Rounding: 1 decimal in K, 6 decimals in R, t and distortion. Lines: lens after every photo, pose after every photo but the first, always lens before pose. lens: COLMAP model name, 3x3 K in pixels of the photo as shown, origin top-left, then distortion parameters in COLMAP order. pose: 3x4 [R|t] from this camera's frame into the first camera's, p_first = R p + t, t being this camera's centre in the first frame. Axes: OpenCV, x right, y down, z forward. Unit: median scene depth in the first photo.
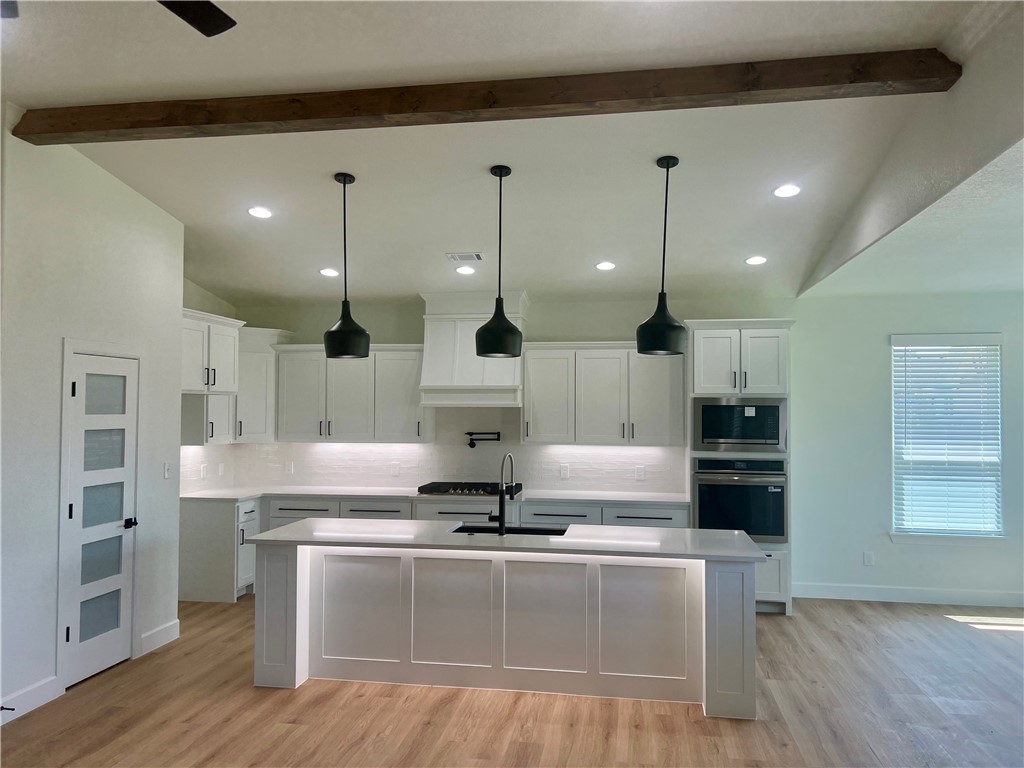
lens RADIAL K [[761.1, 0, 512.0], [0, 761.1, 384.0], [0, 0, 1]] dist [0.099234, -0.145557]
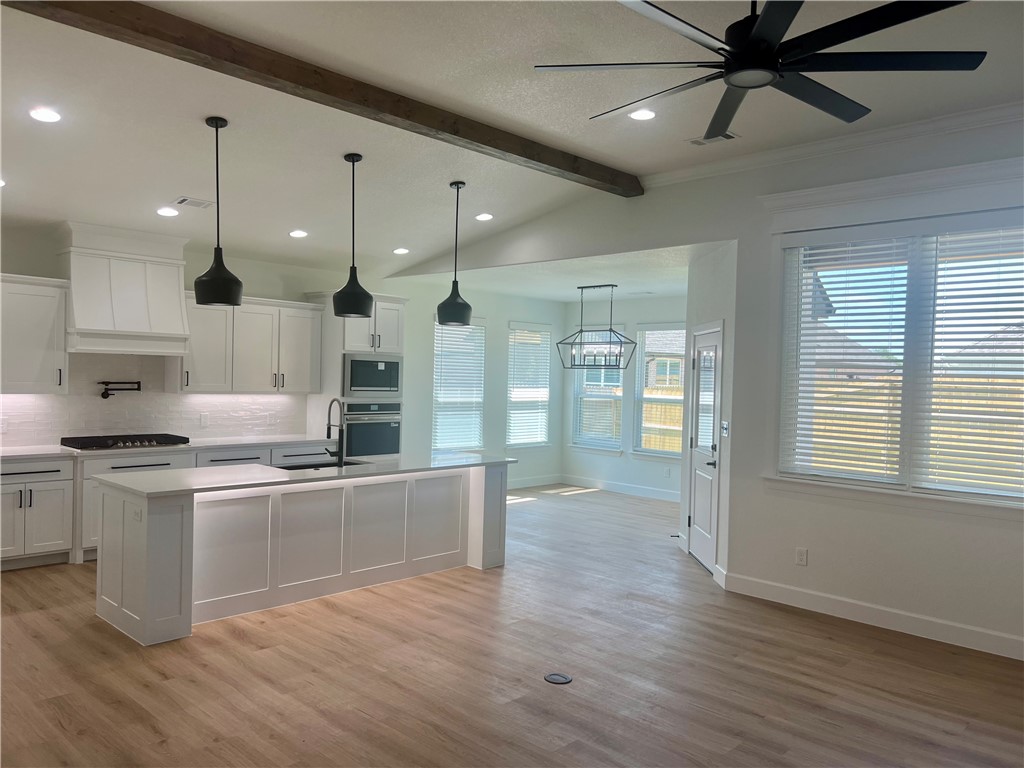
lens RADIAL K [[761.1, 0, 512.0], [0, 761.1, 384.0], [0, 0, 1]] dist [0.099234, -0.145557]
pose [[0.575975, 0.001913, 0.817465, -0.827738], [-0.052481, 0.998021, 0.034641, 0.013505], [-0.815781, -0.062854, 0.574935, 0.105602]]
